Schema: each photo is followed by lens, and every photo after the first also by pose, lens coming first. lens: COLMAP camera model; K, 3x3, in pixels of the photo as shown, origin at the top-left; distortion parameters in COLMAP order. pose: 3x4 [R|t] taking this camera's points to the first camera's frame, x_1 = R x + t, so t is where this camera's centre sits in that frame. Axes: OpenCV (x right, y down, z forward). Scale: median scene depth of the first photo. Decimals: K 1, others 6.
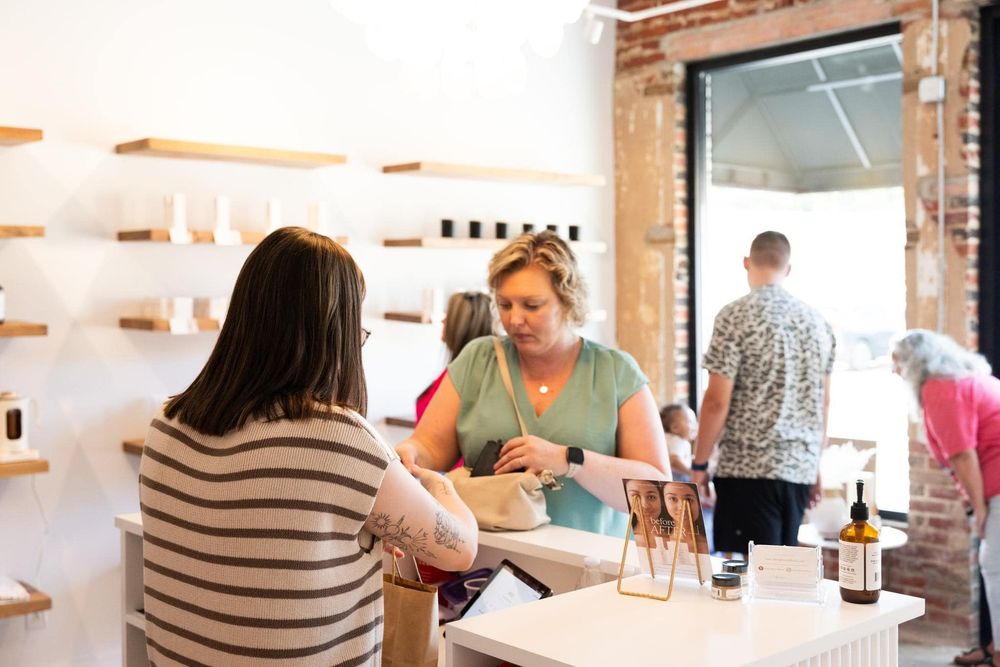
lens RADIAL K [[1181.0, 0, 500.0], [0, 1181.0, 331.8], [0, 0, 1]] dist [-0.009241, 0.000000]
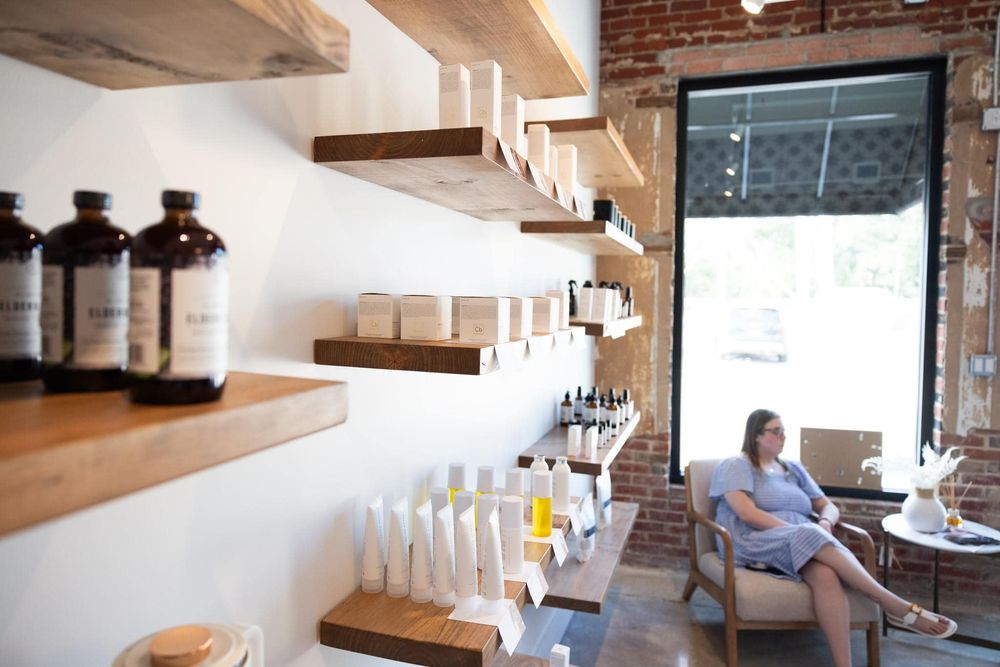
lens RADIAL K [[679.0, 0, 500.0], [0, 679.0, 330.6], [0, 0, 1]] dist [-0.010635, -0.008023]
pose [[0.865622, -0.009168, 0.500614, -0.296299], [0.000492, 0.999847, 0.017460, -0.015536], [-0.500697, -0.014867, 0.865495, 0.574184]]
